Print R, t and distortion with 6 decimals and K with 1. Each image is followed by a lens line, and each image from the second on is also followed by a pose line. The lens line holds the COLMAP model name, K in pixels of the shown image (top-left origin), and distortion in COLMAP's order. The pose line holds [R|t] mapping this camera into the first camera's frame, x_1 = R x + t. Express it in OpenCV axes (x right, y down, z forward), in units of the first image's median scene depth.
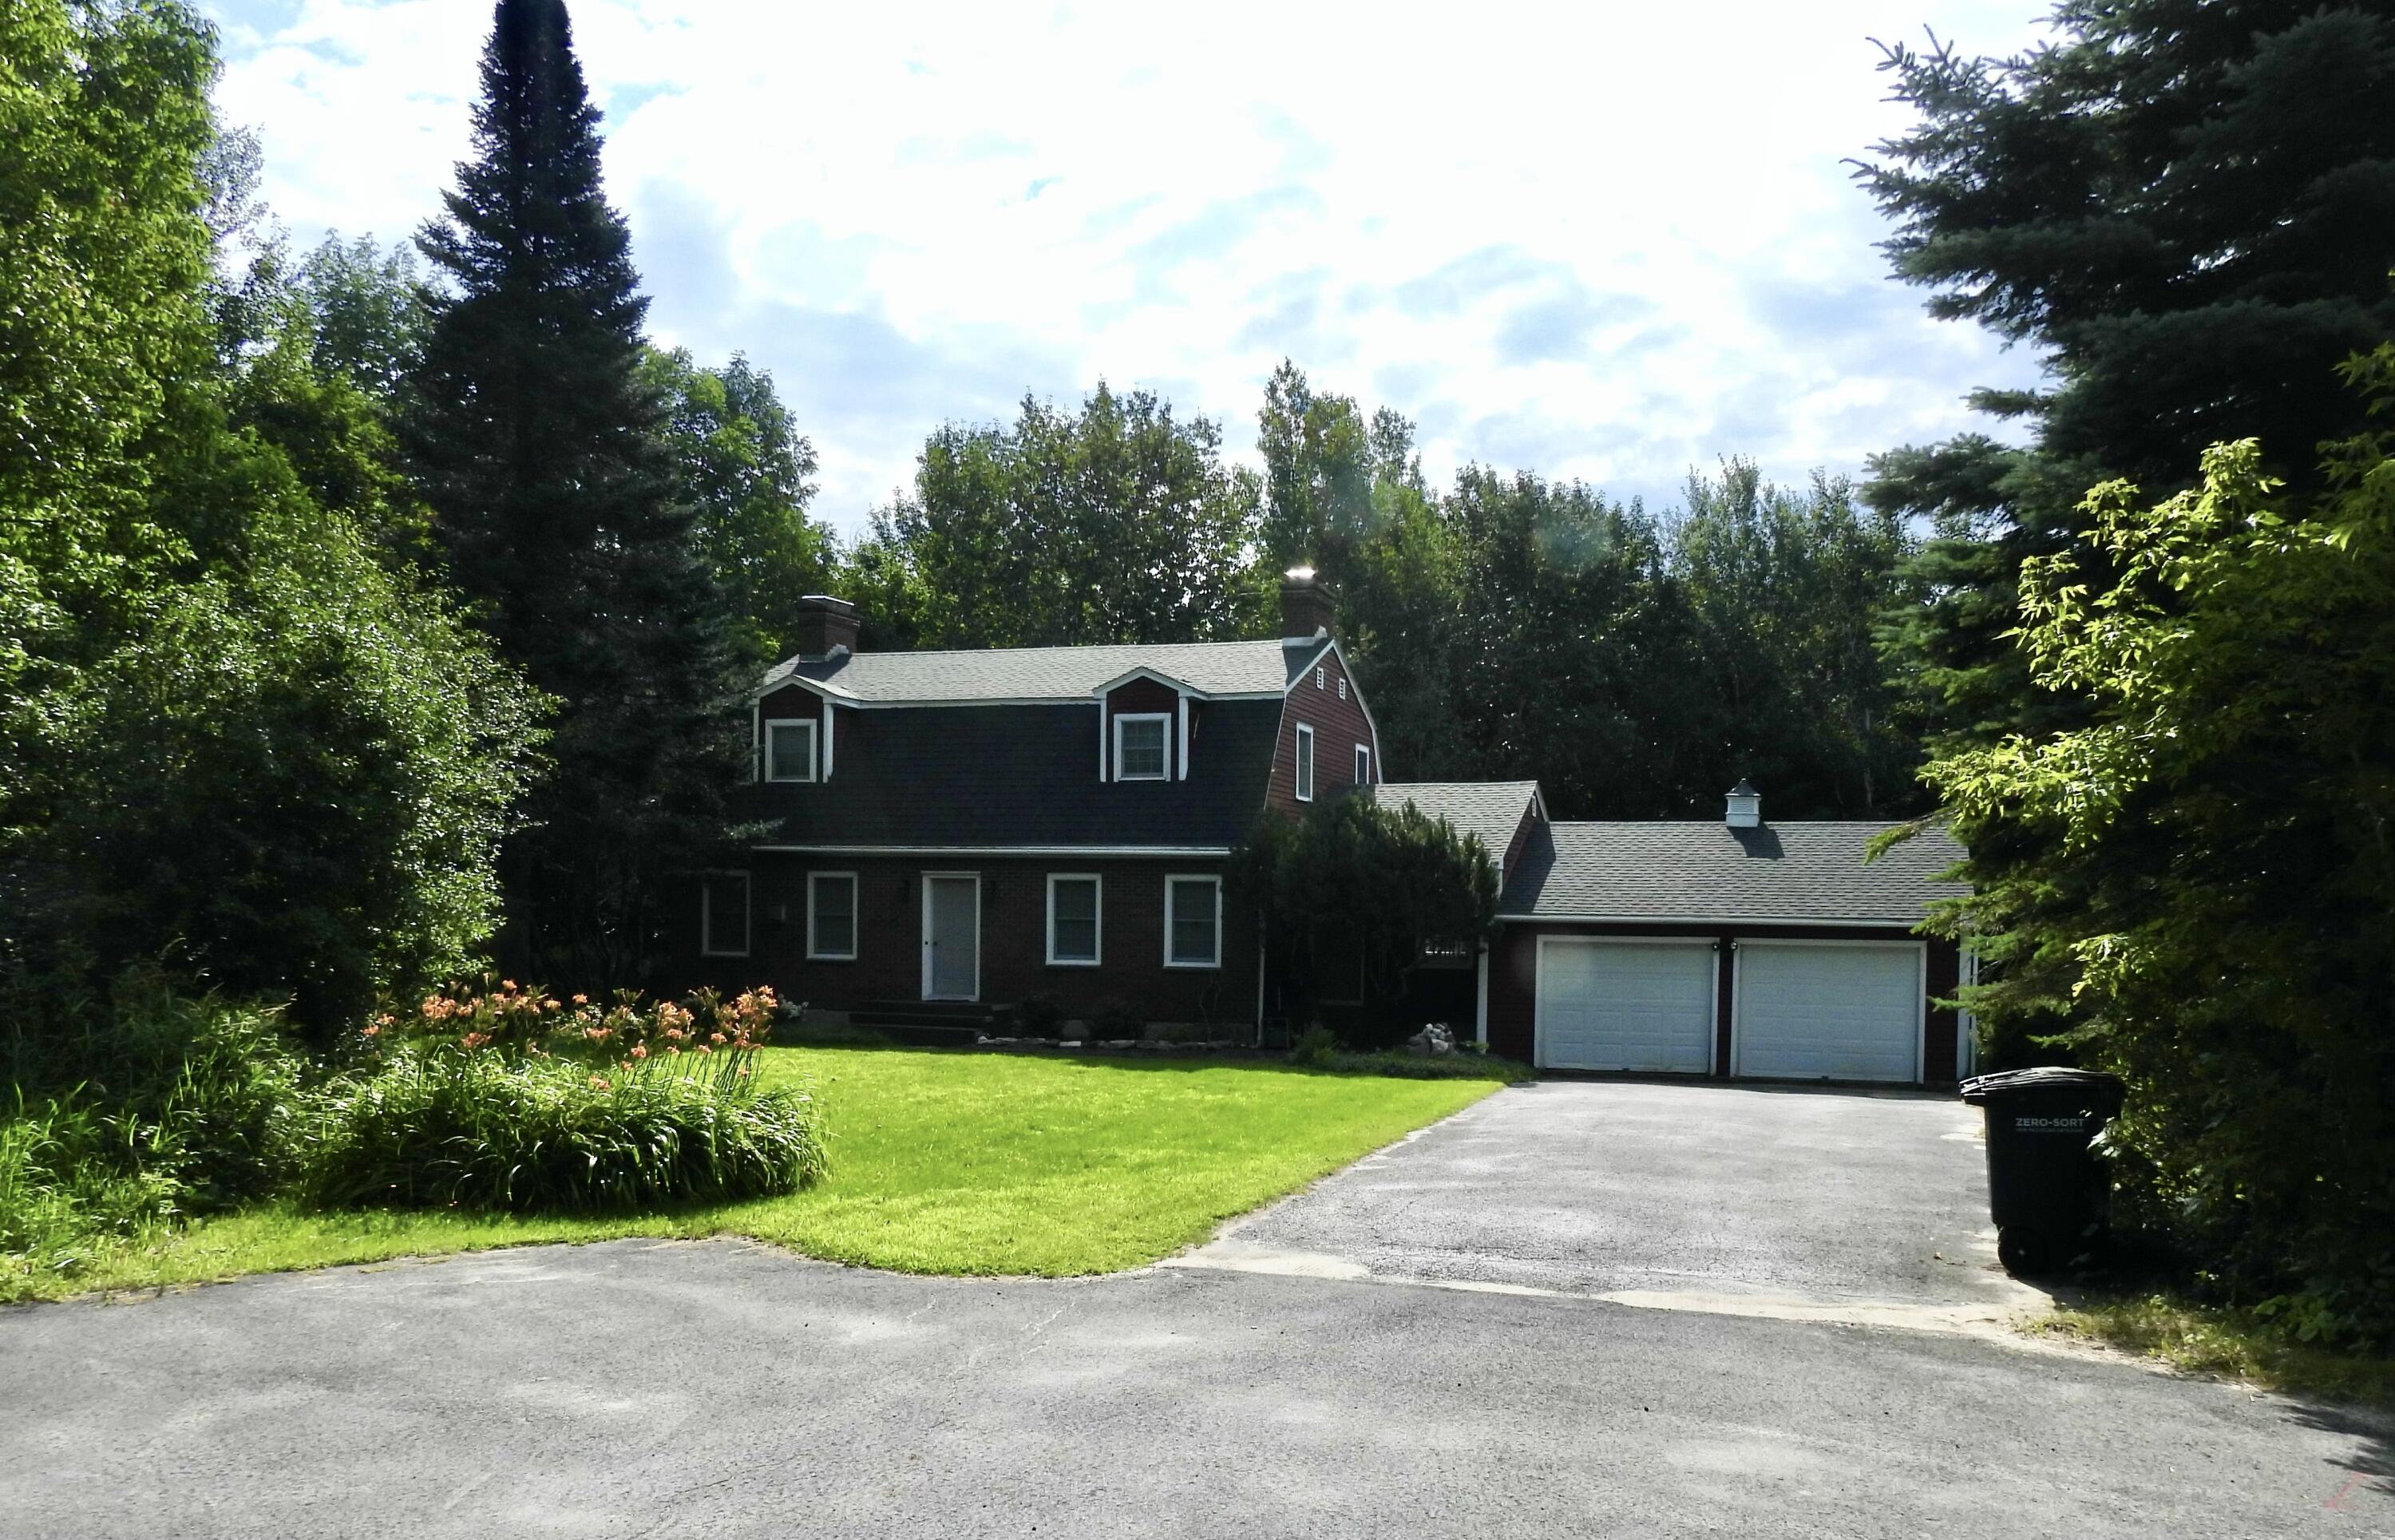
lens RADIAL K [[2171.6, 0, 1201.1], [0, 2171.6, 781.2], [0, 0, 1]] dist [-0.022851, 0.000000]
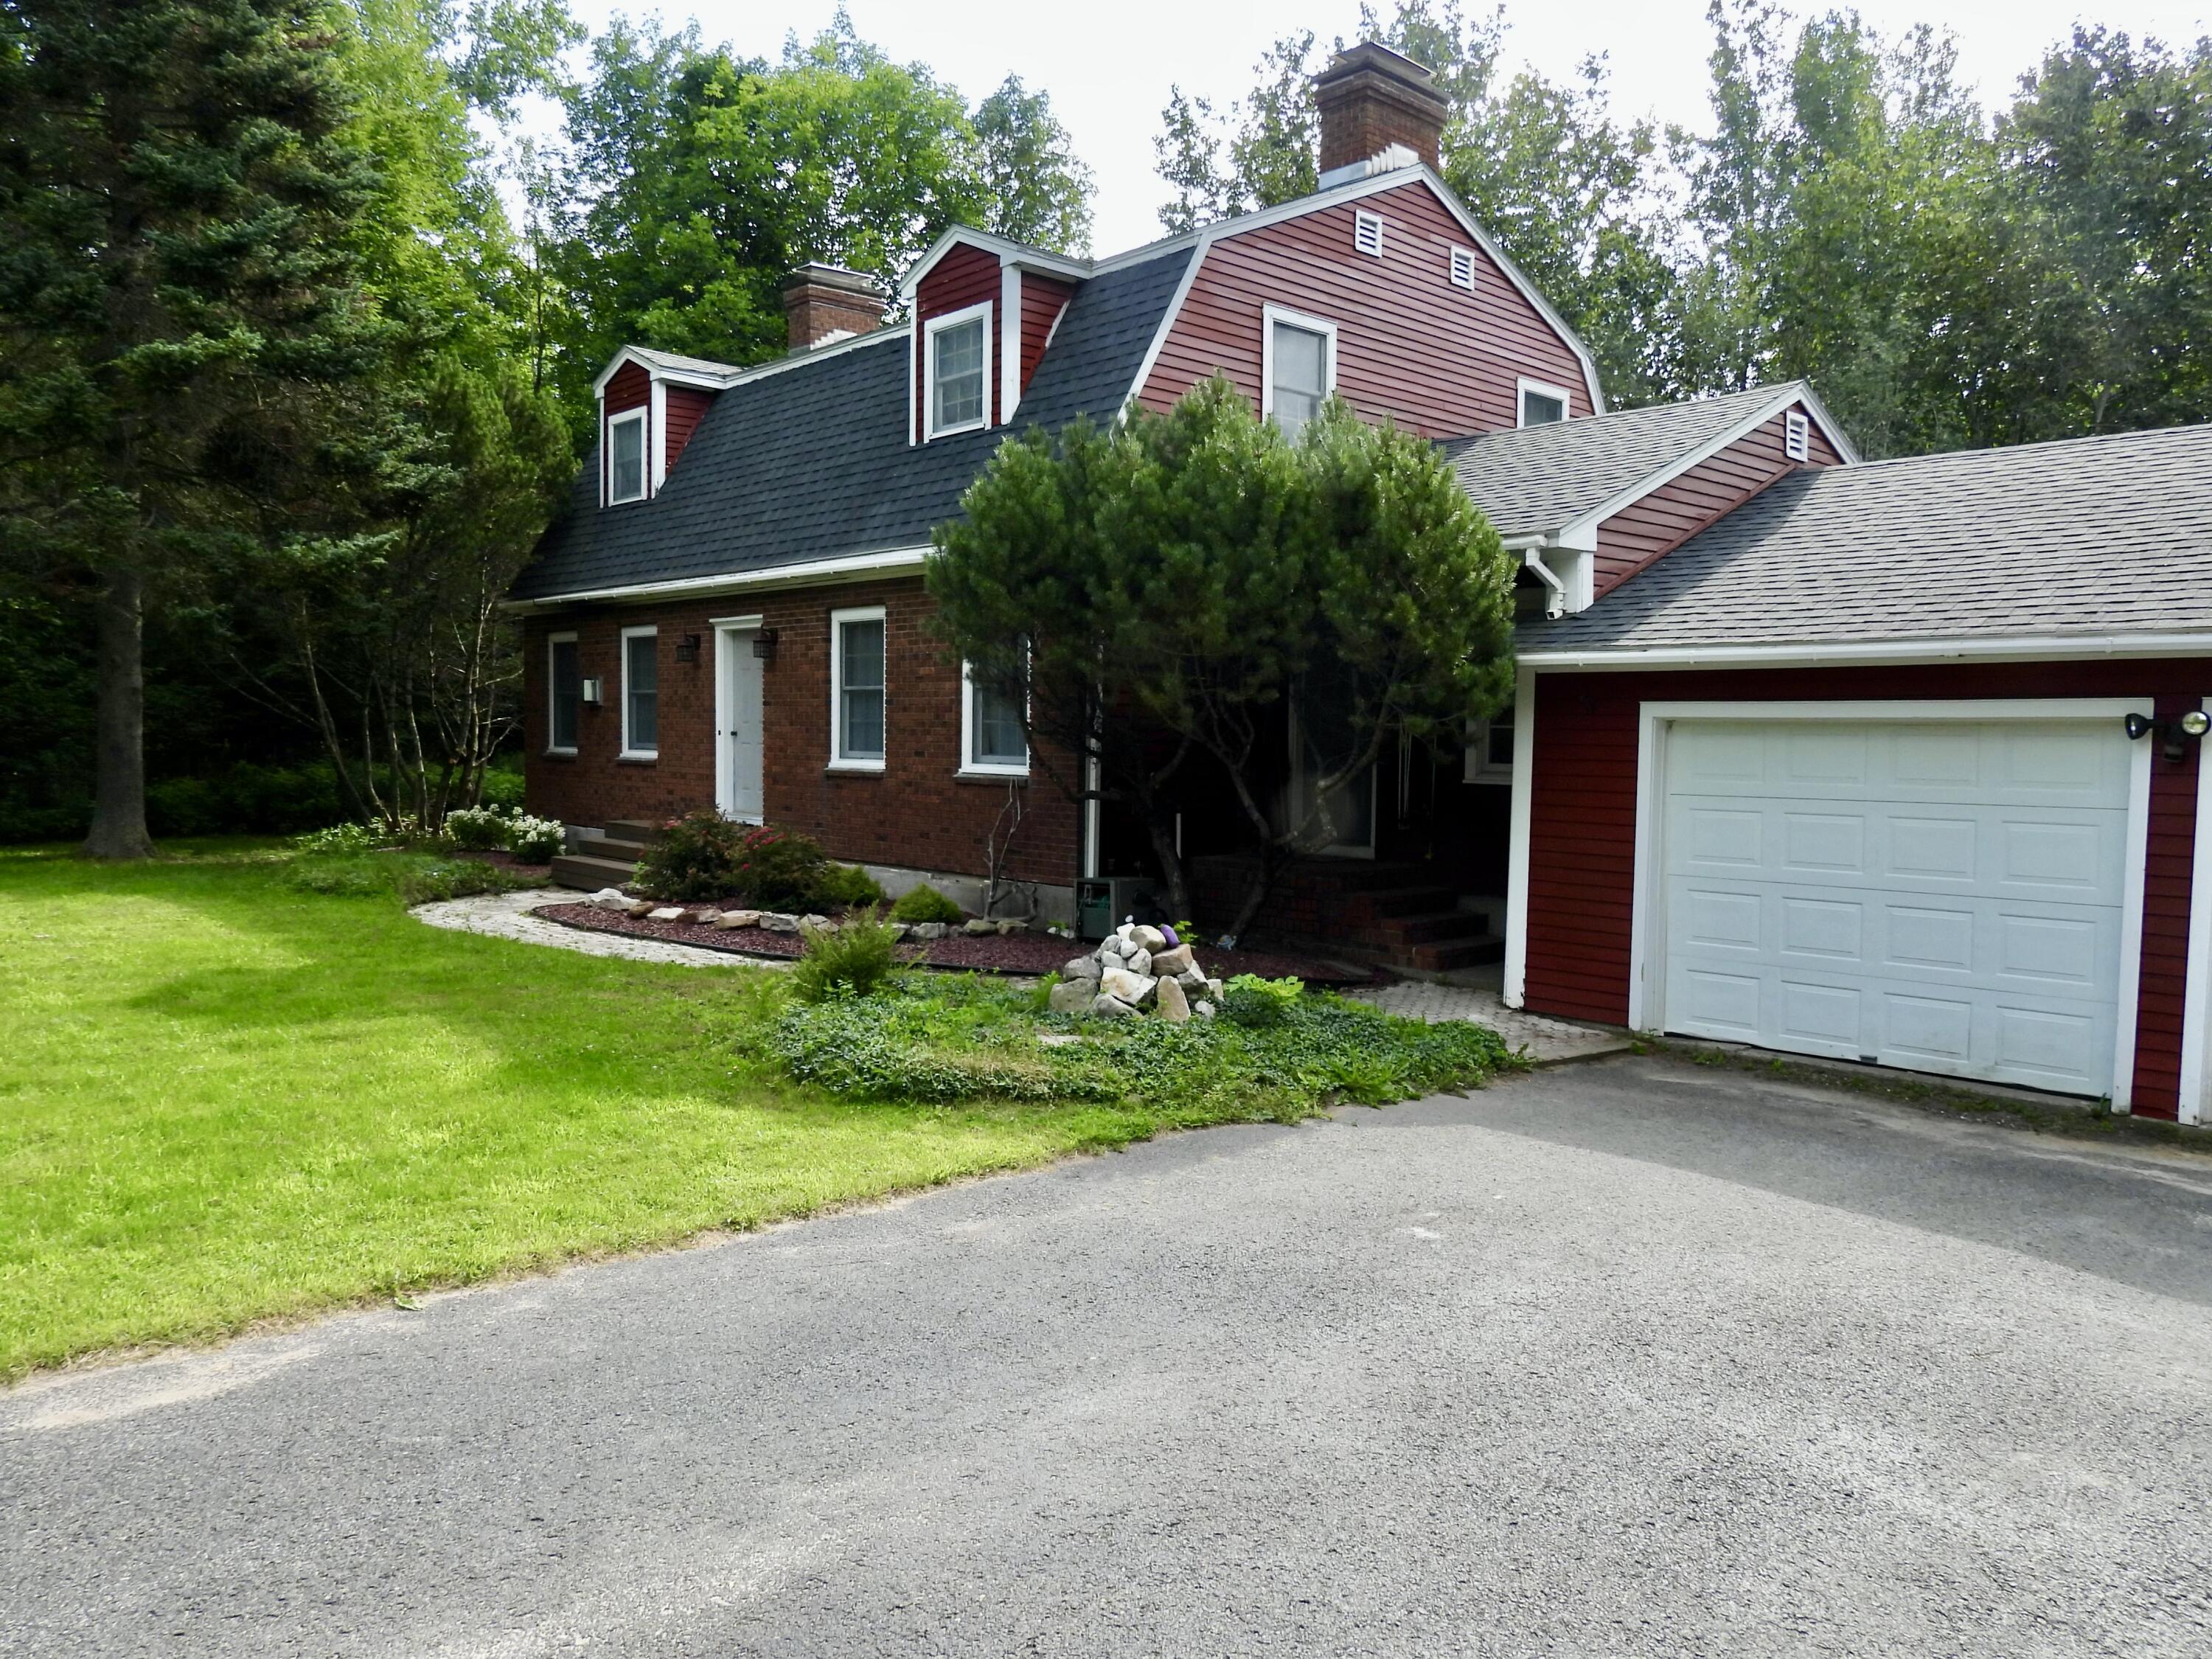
lens RADIAL K [[1559.8, 0, 1103.0], [0, 1559.8, 810.8], [0, 0, 1]] dist [-0.000630, -0.000620]
pose [[0.858570, 0.024044, -0.512133, 0.209821], [0.028311, 0.995152, 0.094183, 0.058523], [0.511915, -0.095362, 0.853727, 0.677209]]
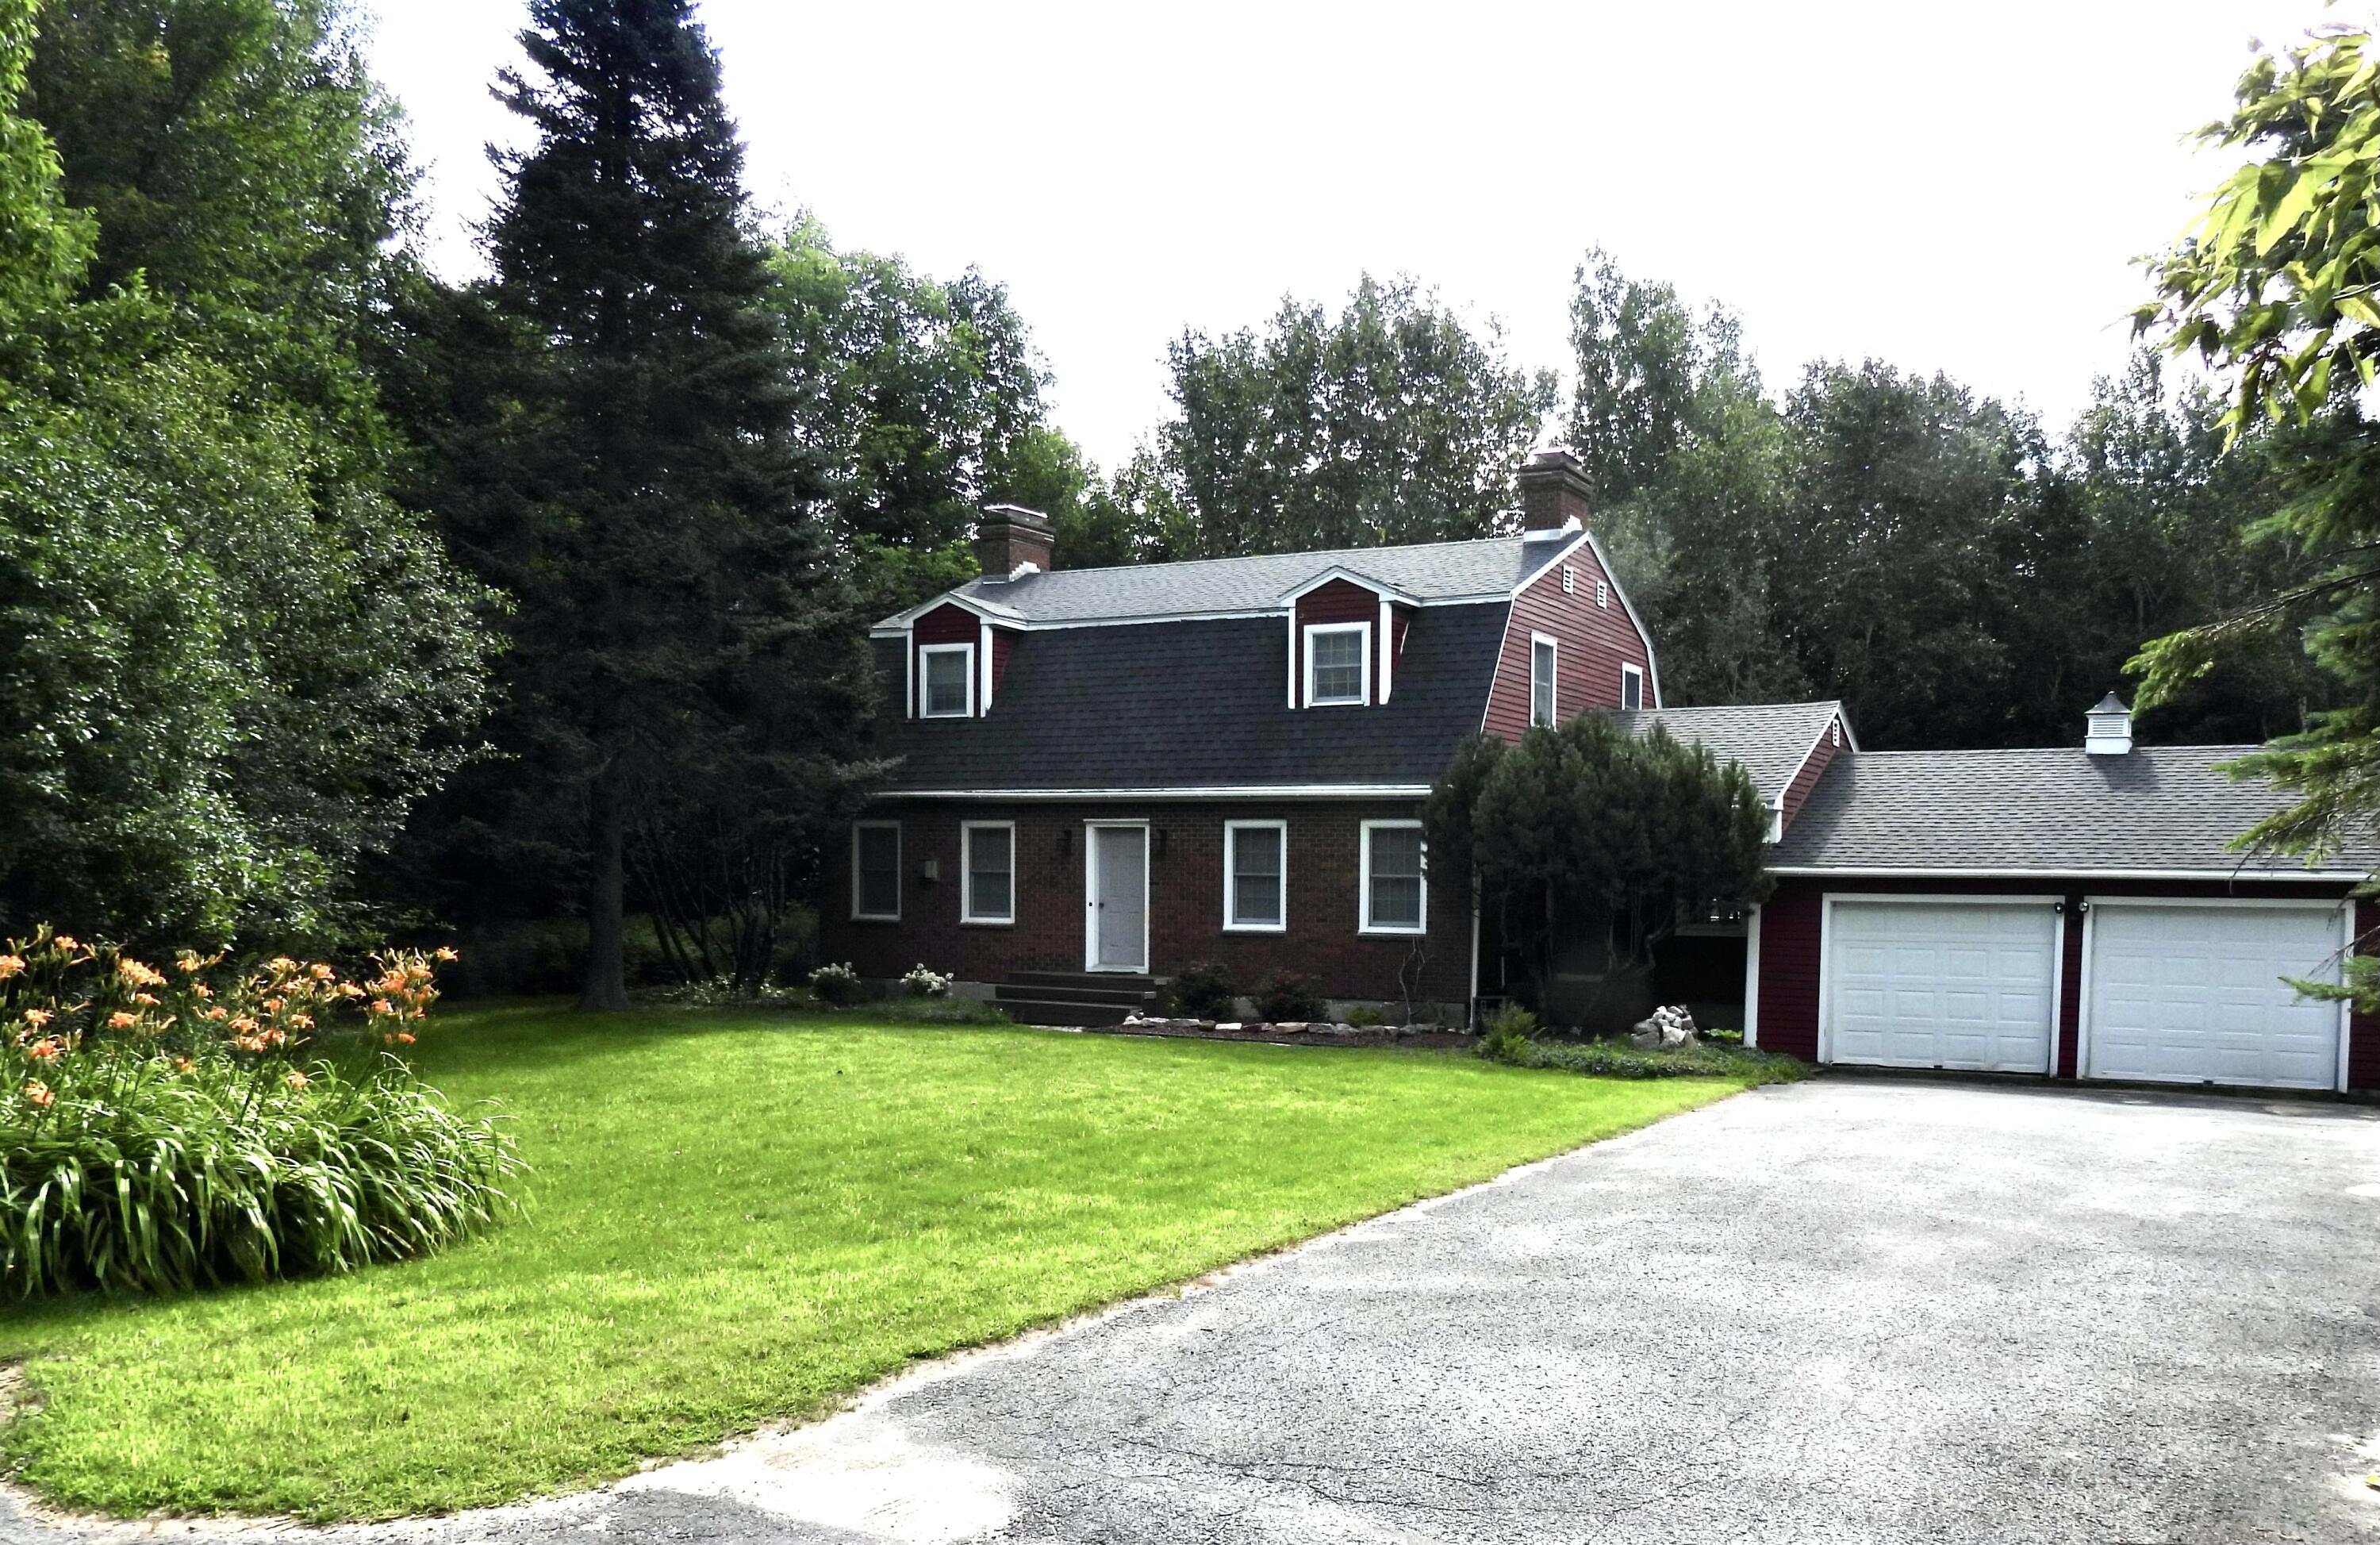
lens RADIAL K [[2135.3, 0, 1229.0], [0, 2135.3, 881.5], [0, 0, 1]] dist [-0.031097, -0.001453]
pose [[0.983184, -0.000563, -0.182618, 0.080213], [0.011146, 0.998316, 0.056929, 0.019636], [0.182279, -0.058007, 0.981534, 0.200874]]
